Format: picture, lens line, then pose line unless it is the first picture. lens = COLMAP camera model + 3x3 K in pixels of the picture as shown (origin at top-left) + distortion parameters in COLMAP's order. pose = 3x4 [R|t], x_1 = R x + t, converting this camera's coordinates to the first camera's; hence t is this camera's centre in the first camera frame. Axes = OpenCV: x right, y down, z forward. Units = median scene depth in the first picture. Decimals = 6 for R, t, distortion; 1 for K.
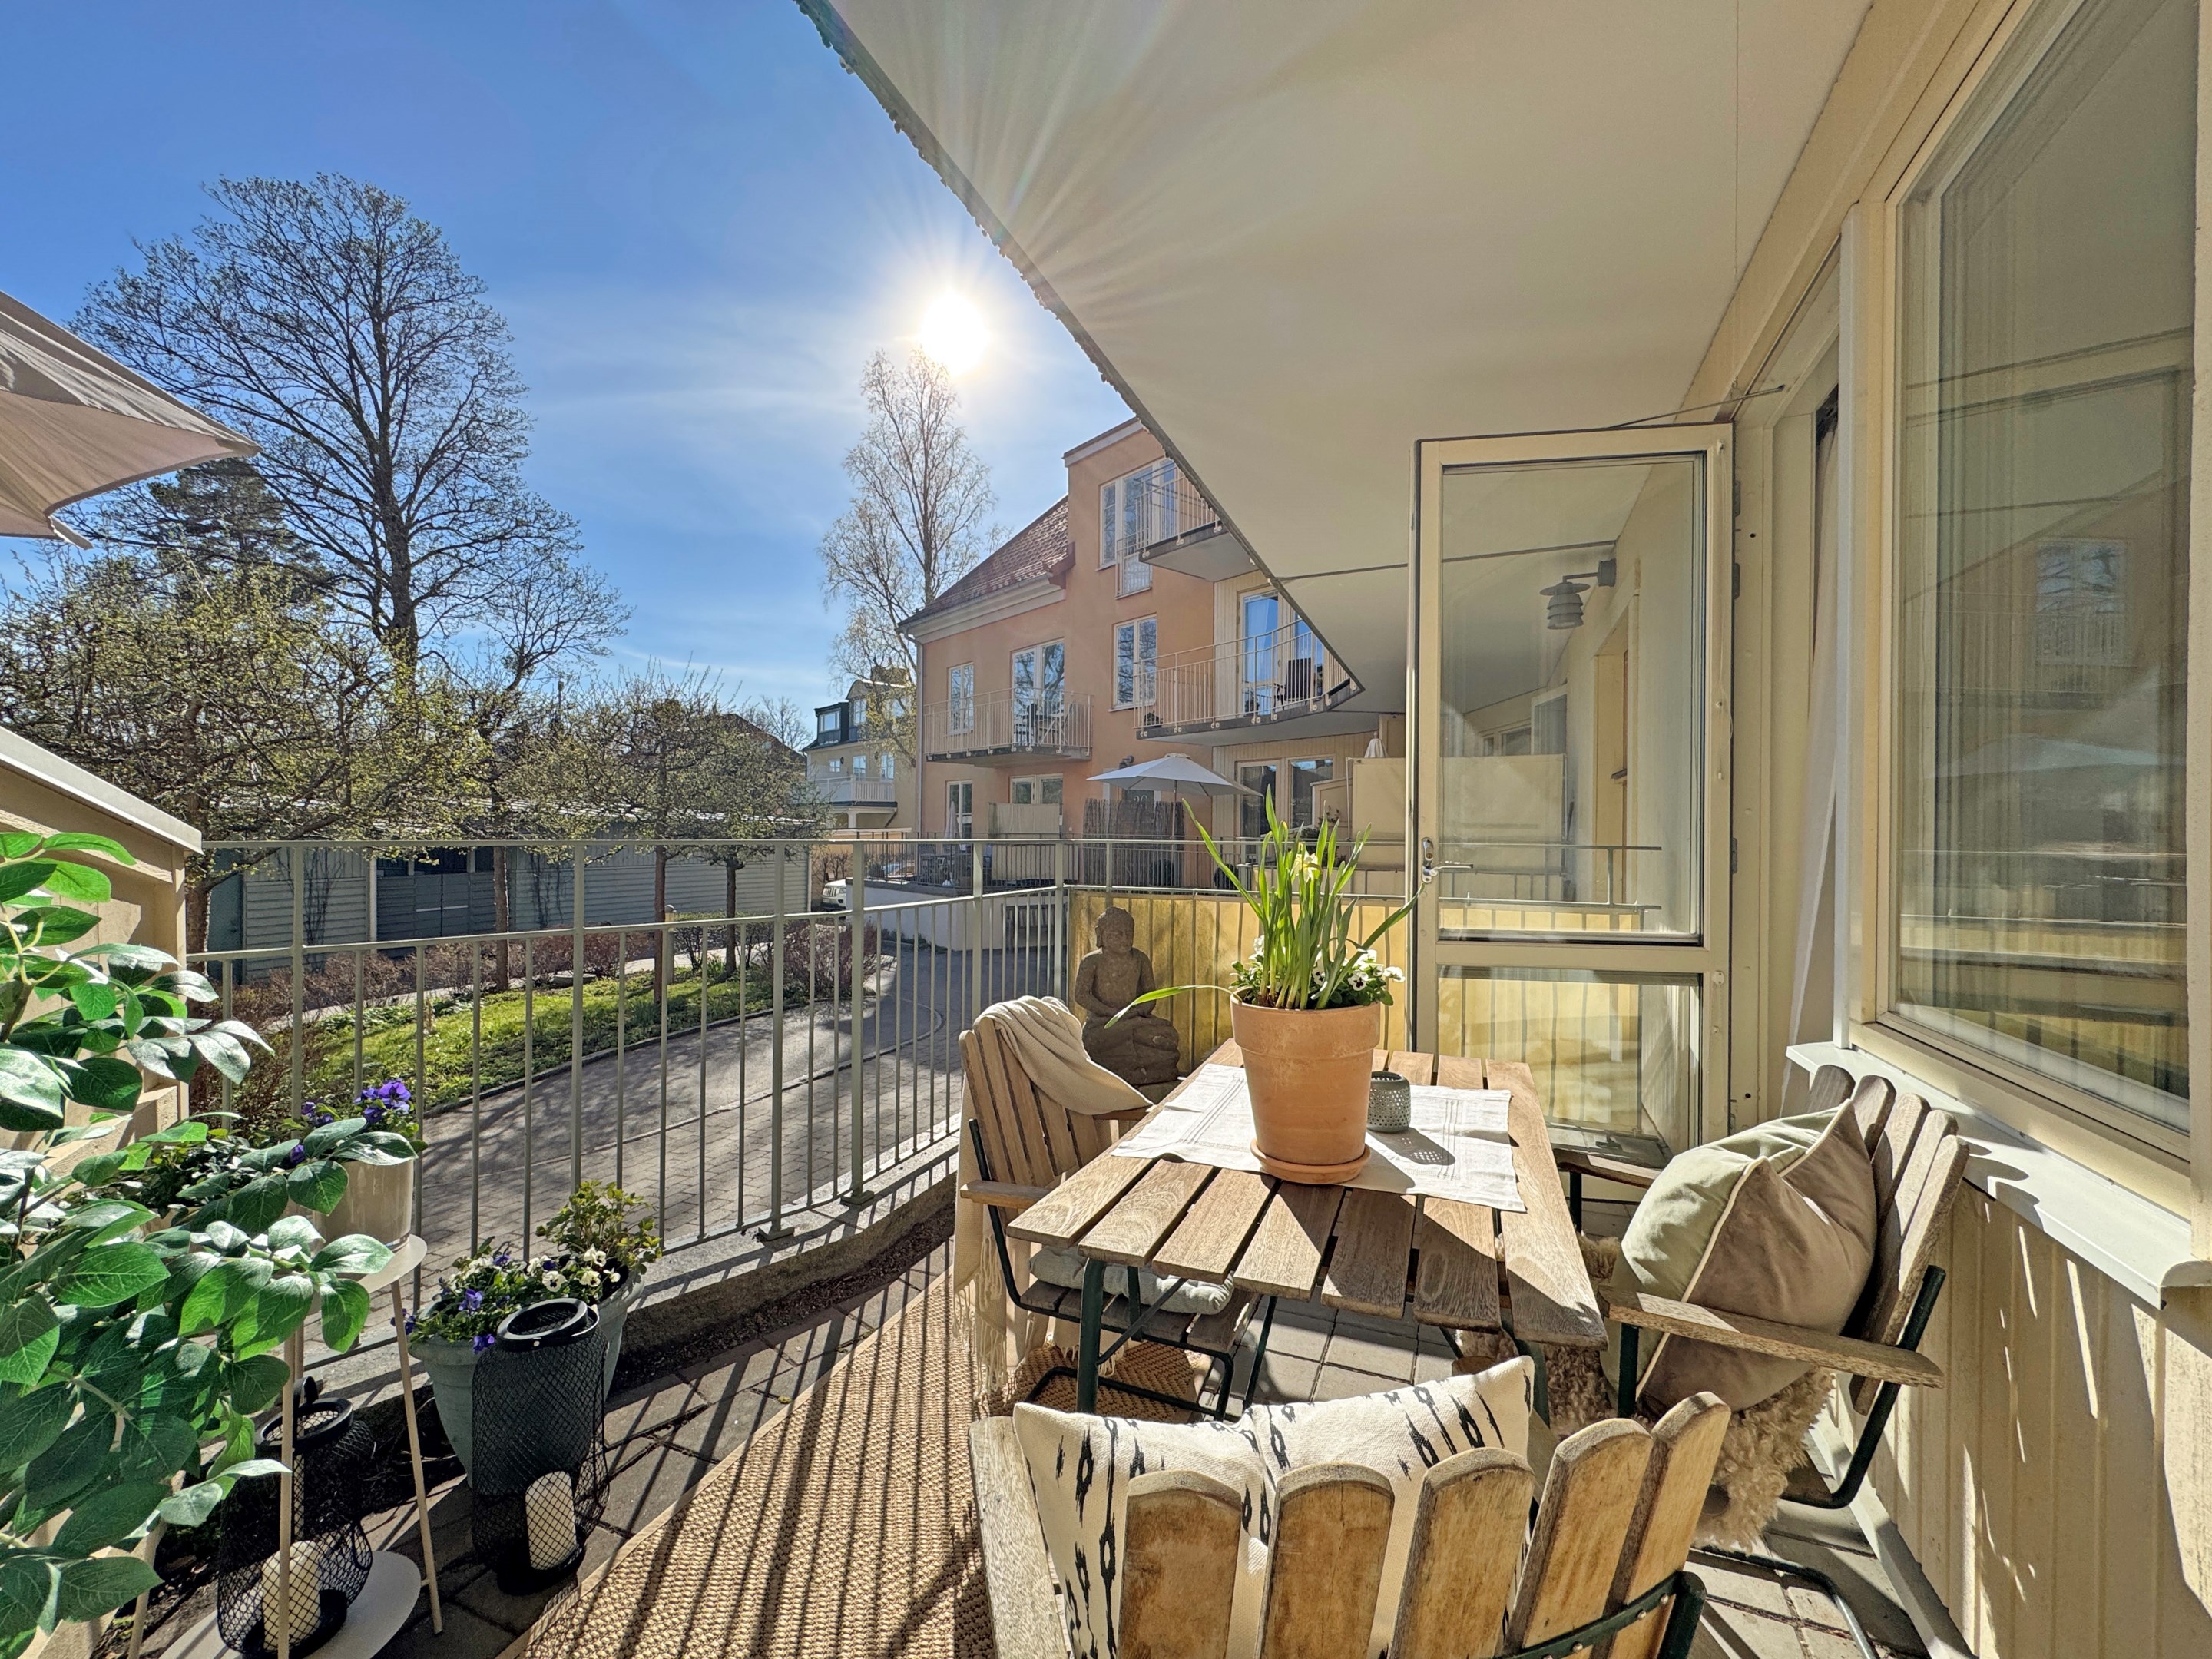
lens RADIAL K [[881.7, 0, 1106.0], [0, 881.7, 829.5], [0, 0, 1]] dist [0.000789, 0.000541]
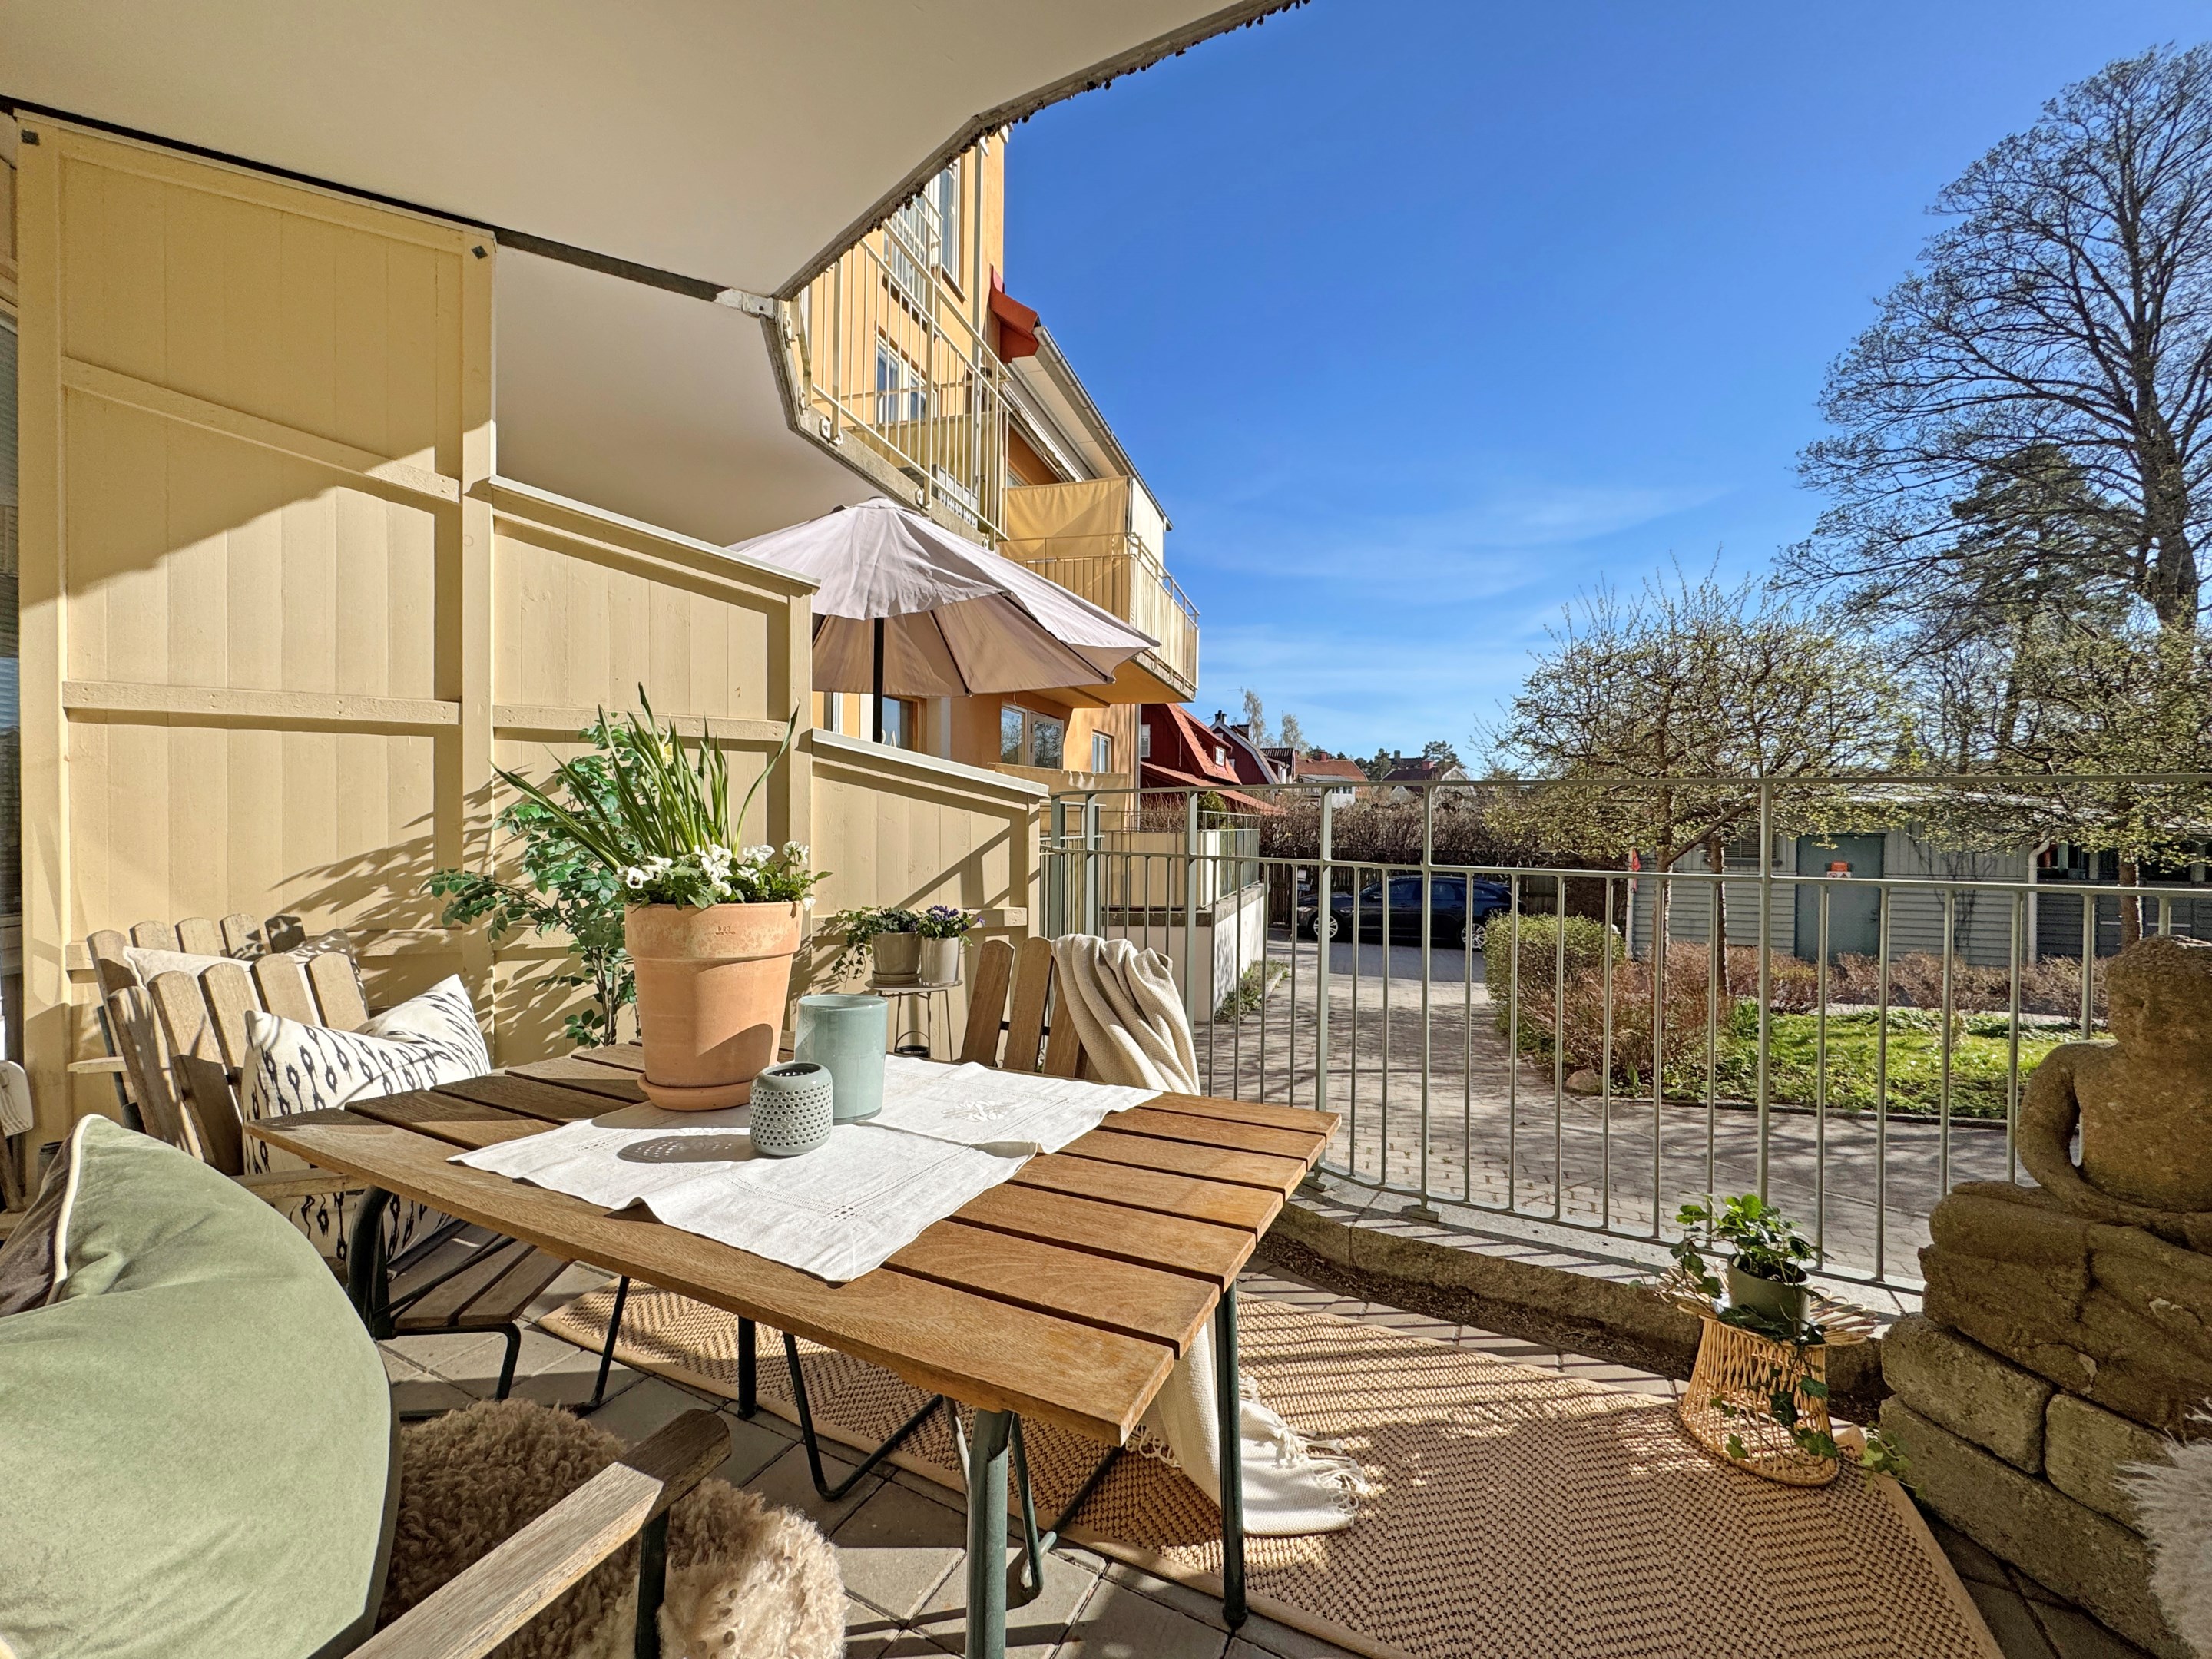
lens RADIAL K [[882.4, 0, 1106.0], [0, 882.4, 829.5], [0, 0, 1]] dist [-0.000340, -0.000239]
pose [[-0.070241, 0.004165, -0.997521, 0.127631], [-0.009615, 0.999942, 0.004852, 0.012327], [0.997484, 0.009932, -0.070197, 0.169830]]
